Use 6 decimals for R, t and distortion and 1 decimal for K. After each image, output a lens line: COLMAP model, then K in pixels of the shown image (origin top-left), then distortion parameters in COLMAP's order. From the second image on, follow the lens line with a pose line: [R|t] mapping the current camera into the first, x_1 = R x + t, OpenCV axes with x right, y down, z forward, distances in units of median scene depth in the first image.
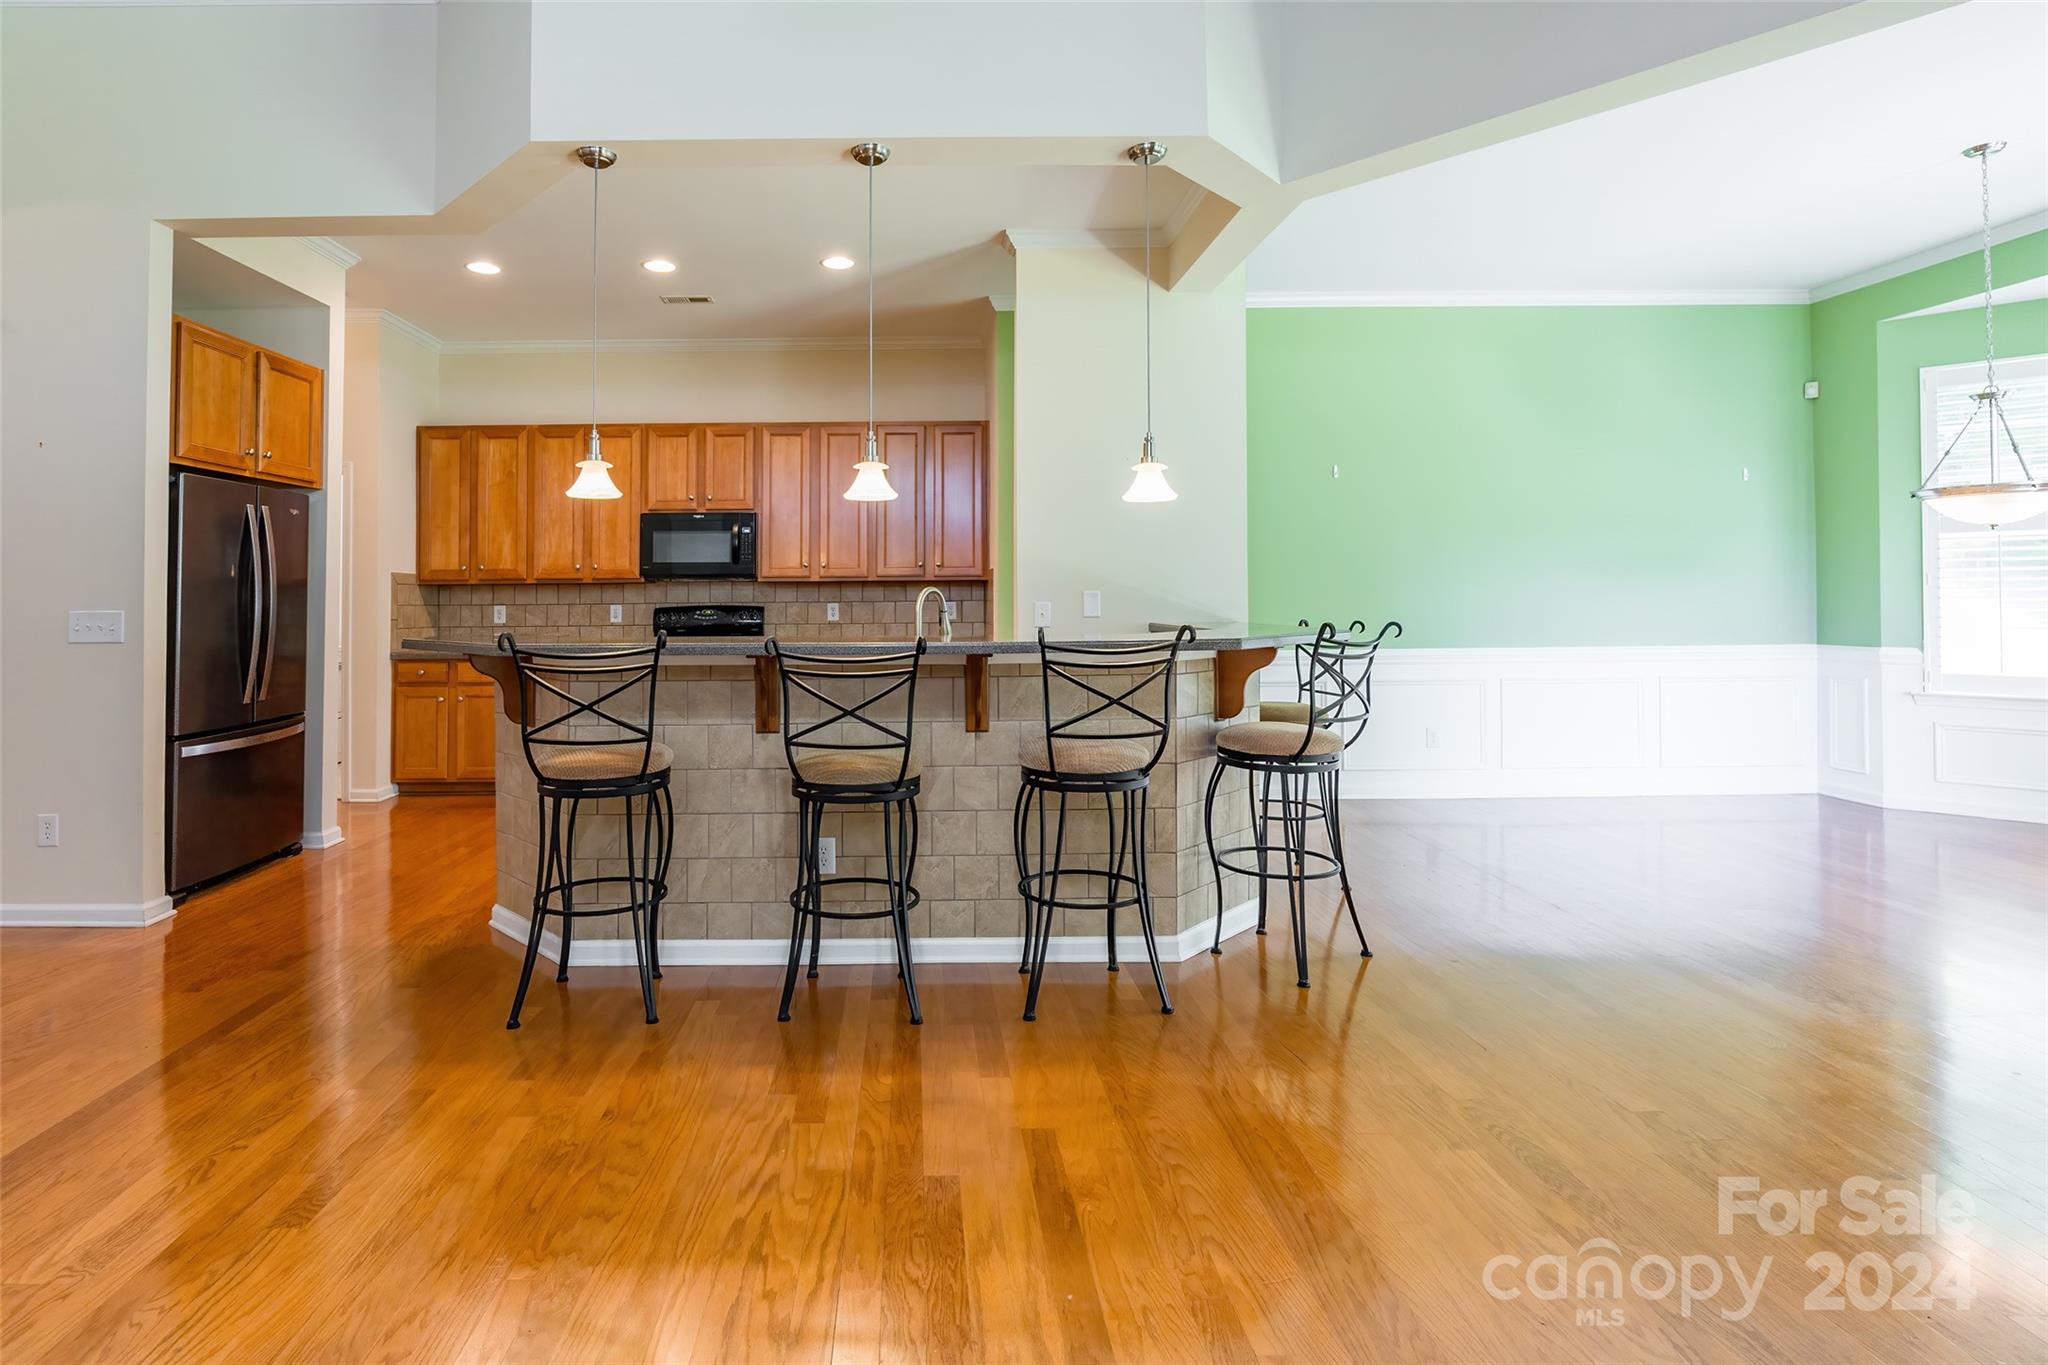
lens RADIAL K [[955.0, 0, 957.2], [0, 955.0, 579.2], [0, 0, 1]] dist [-0.012108, -0.000222]
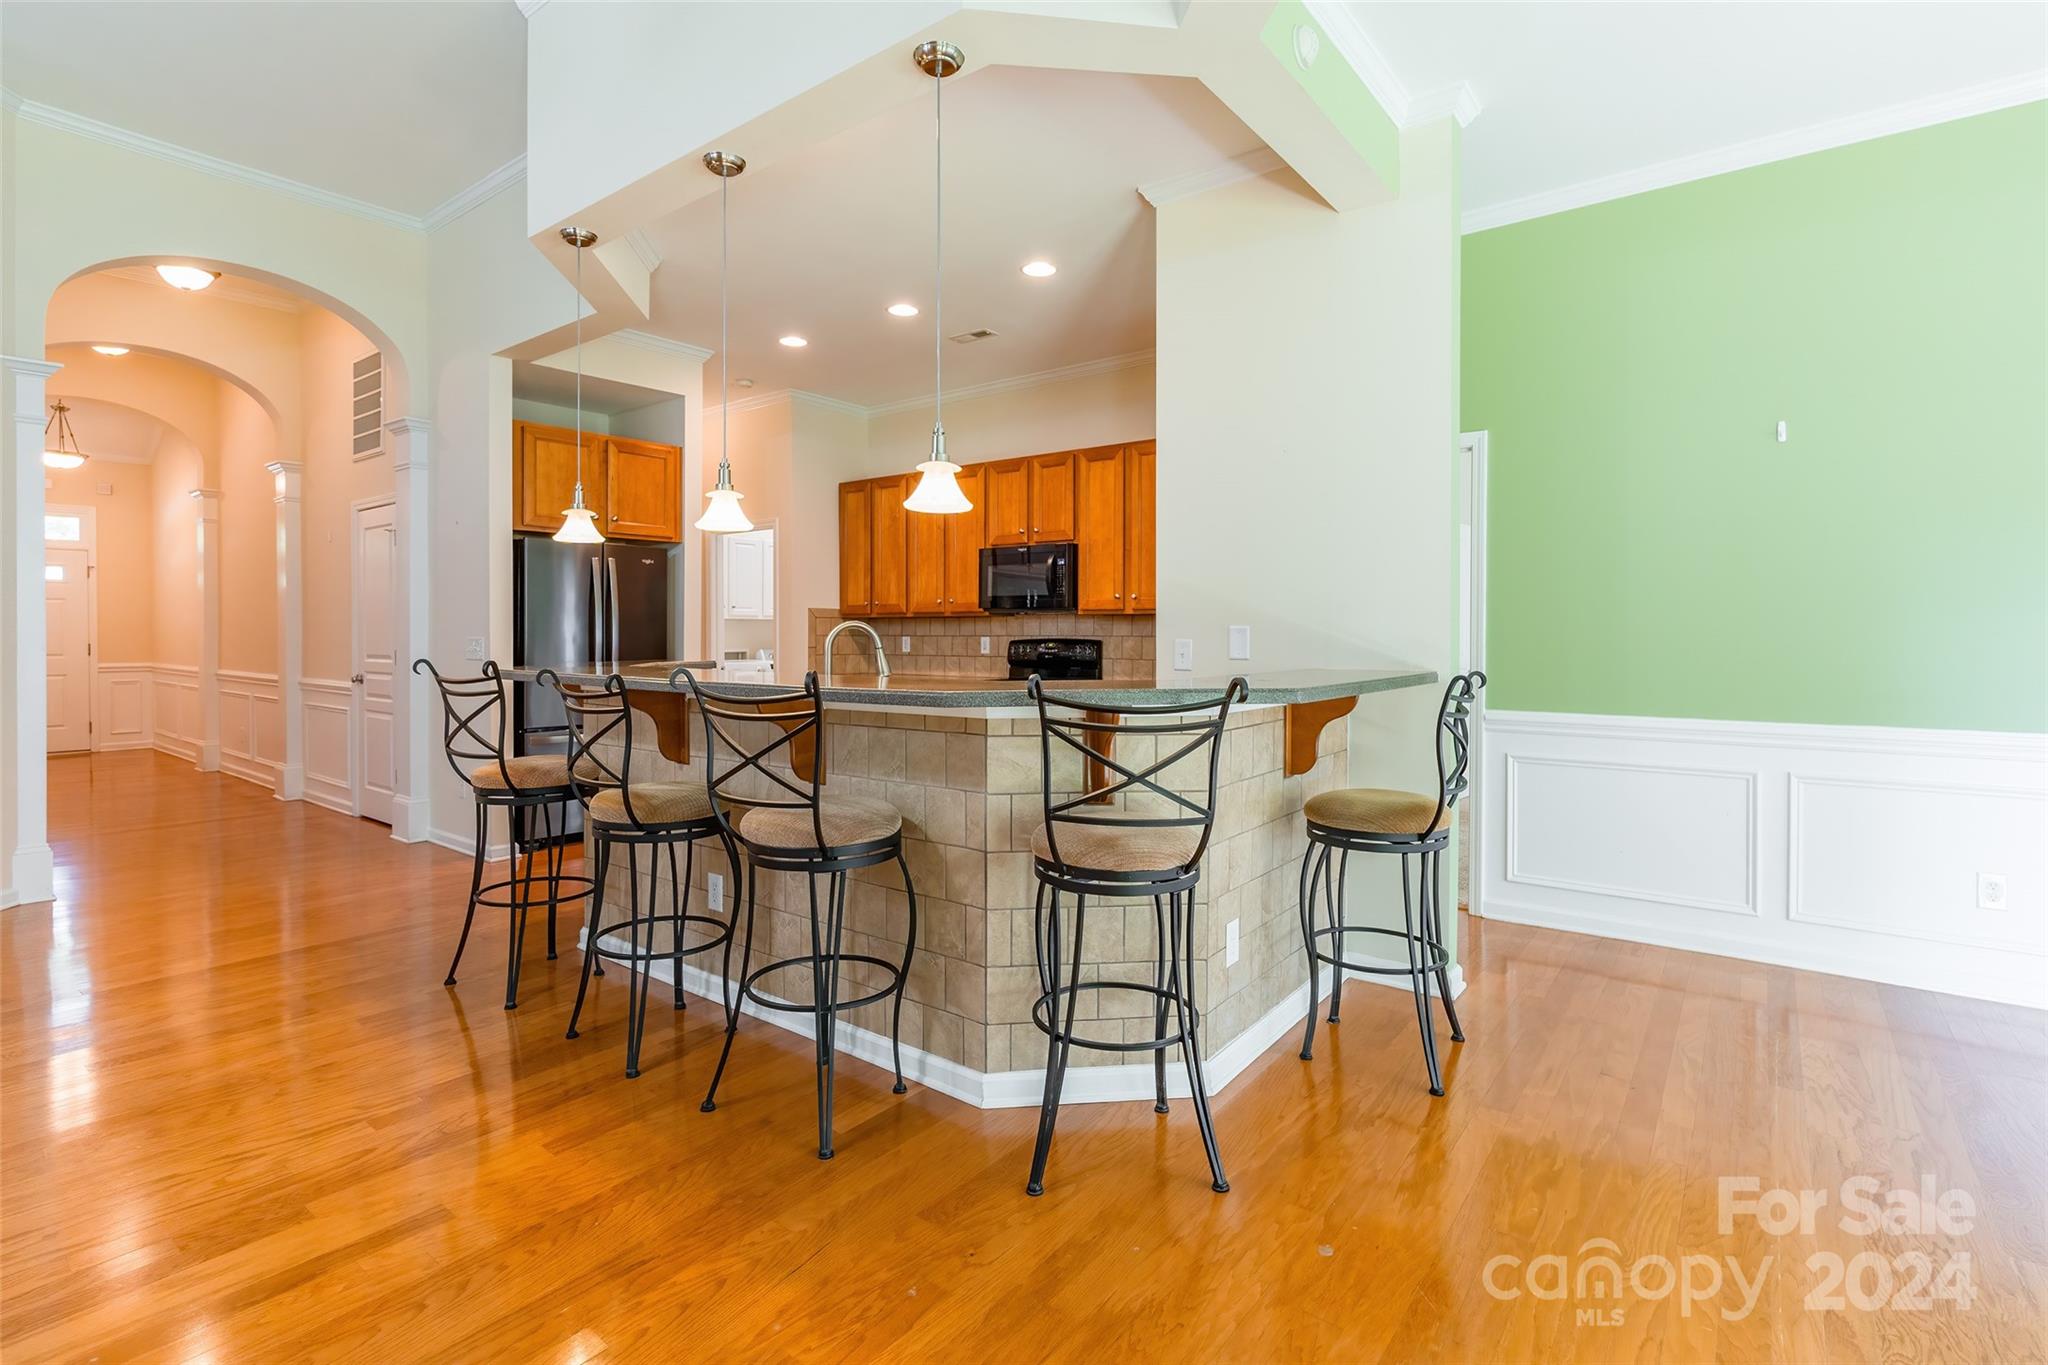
lens RADIAL K [[964.5, 0, 1026.4], [0, 964.5, 633.3], [0, 0, 1]] dist [-0.005429, -0.000284]
pose [[0.787189, 0.010104, -0.616629, 0.353830], [0.004588, 0.999742, 0.022239, -0.000559], [0.616695, -0.020336, 0.786940, 0.201269]]
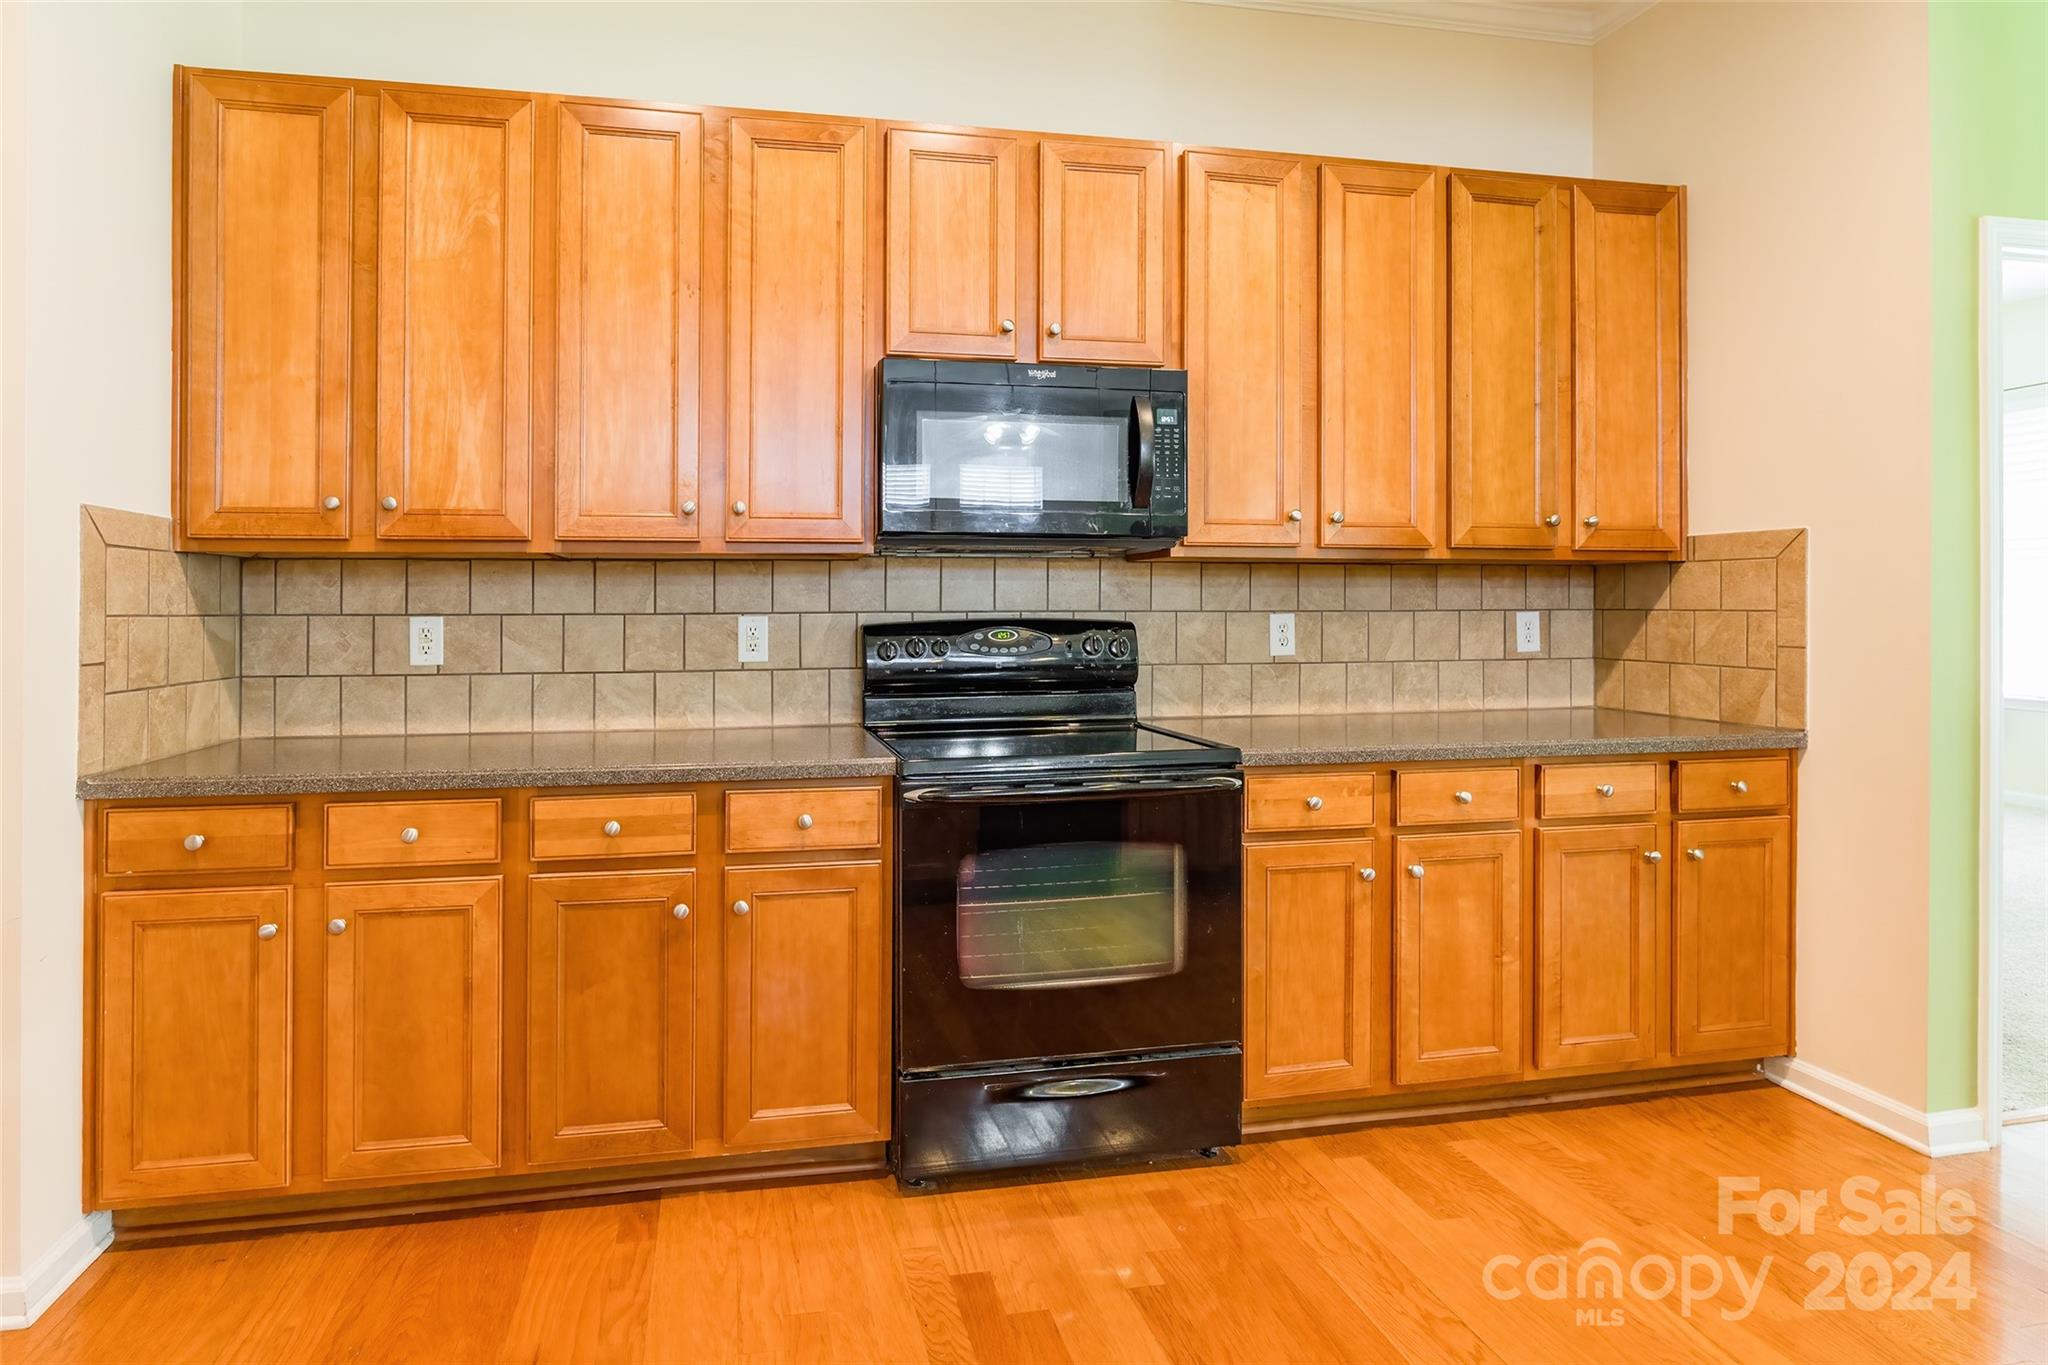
lens RADIAL K [[1021.5, 0, 995.9], [0, 1021.5, 602.4], [0, 0, 1]] dist [-0.013912, 0.000030]
pose [[0.984934, 0.005765, 0.172837, -0.351728], [-0.008237, 0.999874, 0.013588, 0.016005], [-0.172736, -0.014807, 0.984857, 0.611323]]
